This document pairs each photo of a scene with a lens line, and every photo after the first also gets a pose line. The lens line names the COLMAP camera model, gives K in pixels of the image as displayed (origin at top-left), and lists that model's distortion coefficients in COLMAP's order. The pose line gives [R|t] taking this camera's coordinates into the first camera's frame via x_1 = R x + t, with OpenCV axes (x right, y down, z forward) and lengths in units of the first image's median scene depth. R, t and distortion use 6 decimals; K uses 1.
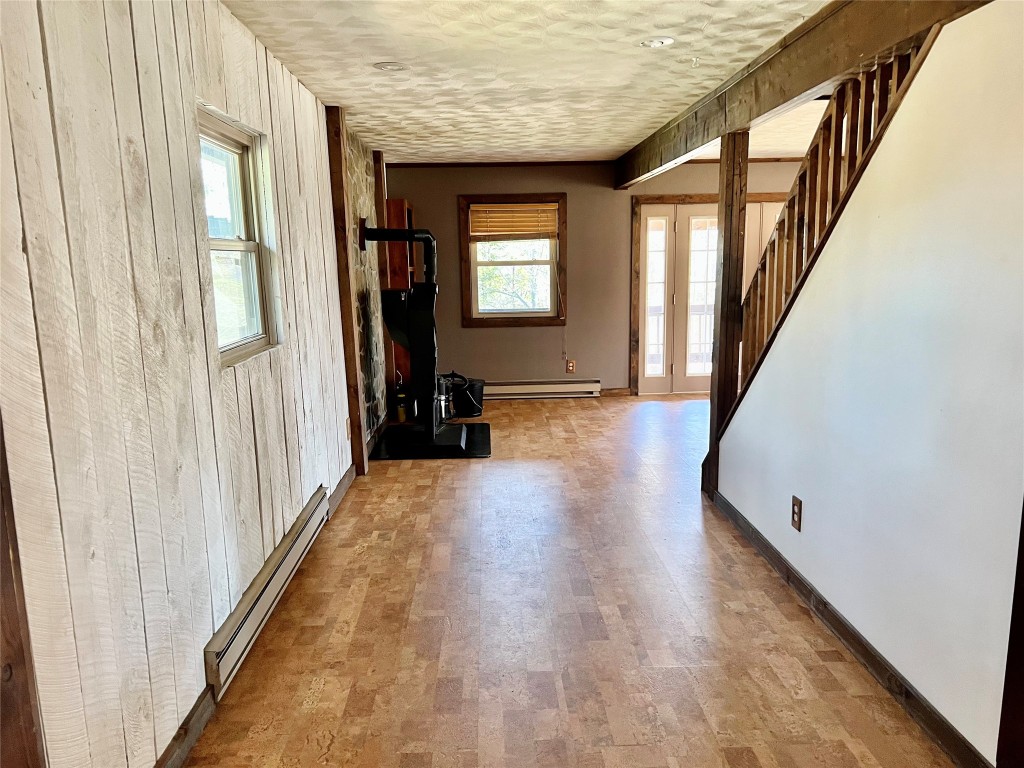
lens RADIAL K [[768.7, 0, 515.0], [0, 768.7, 386.1], [0, 0, 1]] dist [0.065267, -0.072238]
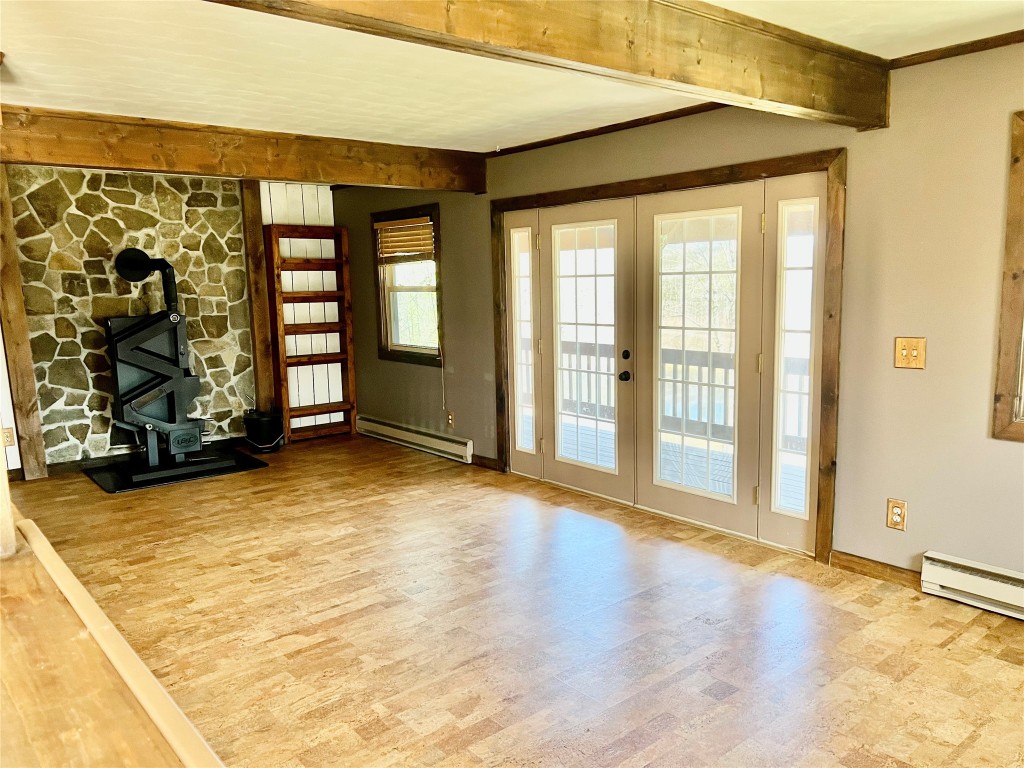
lens RADIAL K [[768.7, 0, 508.4], [0, 768.7, 387.2], [0, 0, 1]] dist [0.065267, -0.072238]
pose [[0.606740, 0.119039, -0.785936, 0.934626], [-0.121226, 0.991015, 0.056515, -0.142381], [0.785602, 0.060986, 0.615719, 0.711875]]
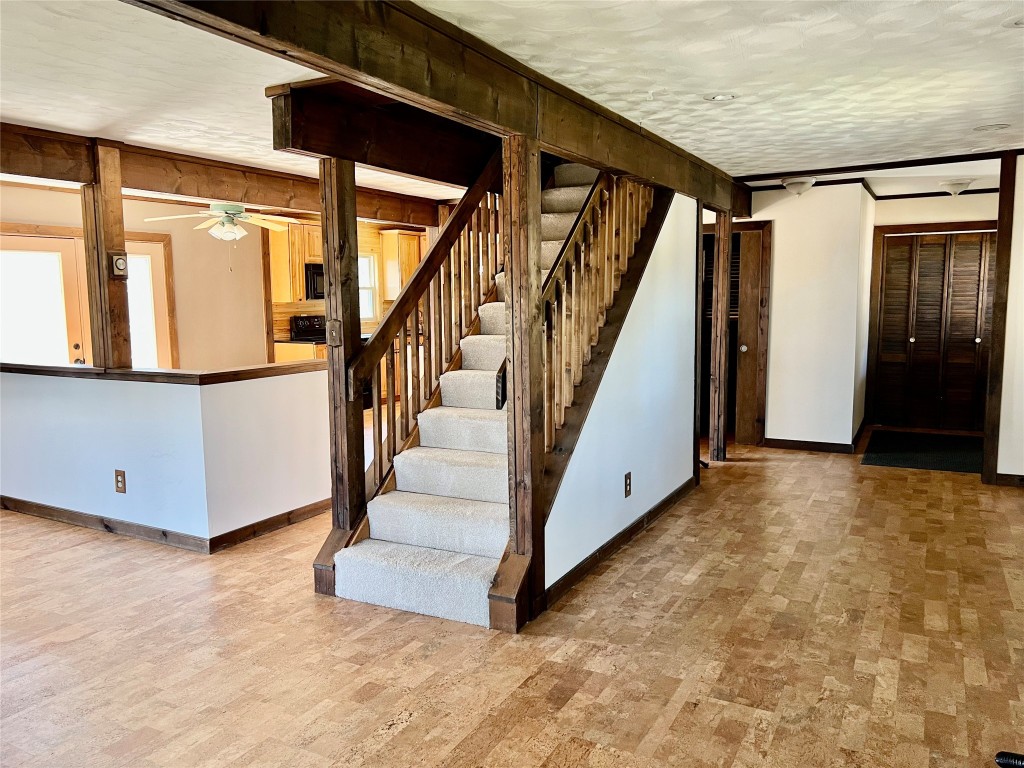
lens RADIAL K [[768.7, 0, 515.9], [0, 768.7, 376.8], [0, 0, 1]] dist [0.065267, -0.072238]
pose [[-0.860243, -0.031458, 0.508912, -0.078164], [0.105415, 0.965559, 0.237874, -0.193422], [-0.498868, 0.258277, -0.827299, 1.174451]]
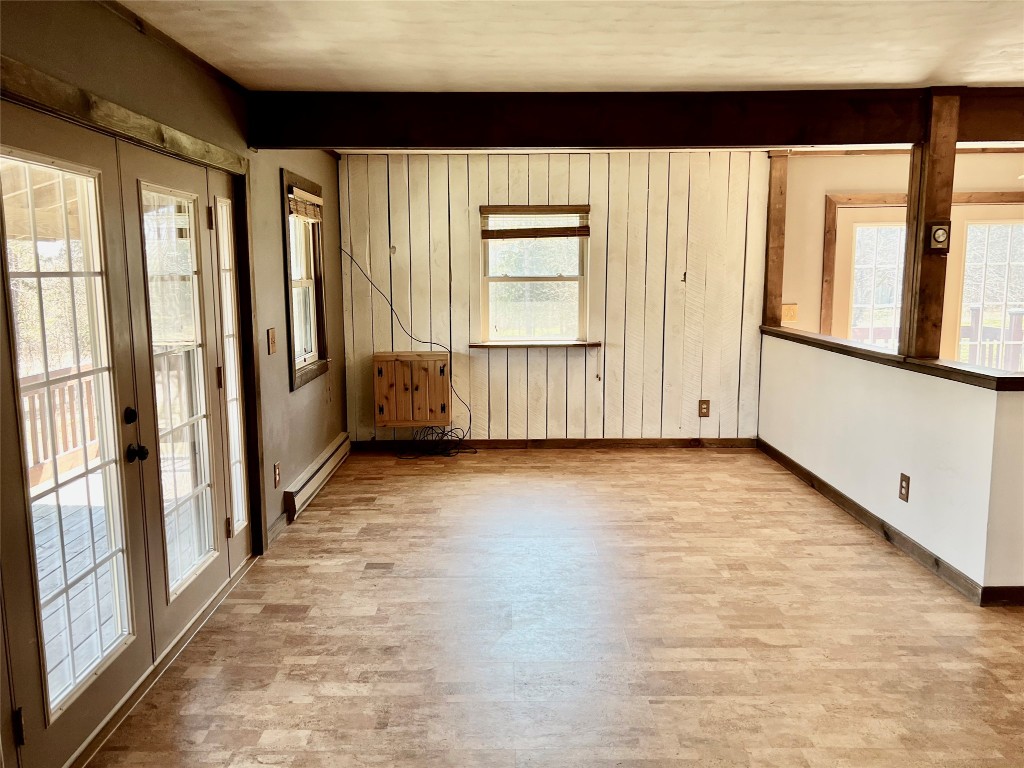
lens RADIAL K [[828.0, 0, 504.4], [0, 828.0, 390.3], [0, 0, 1]] dist [0.033563, -0.021595]
pose [[0.041513, -0.125244, 0.991257, -0.068732], [0.174854, 0.977712, 0.116209, -0.177409], [-0.983719, 0.168501, 0.062487, 1.040897]]
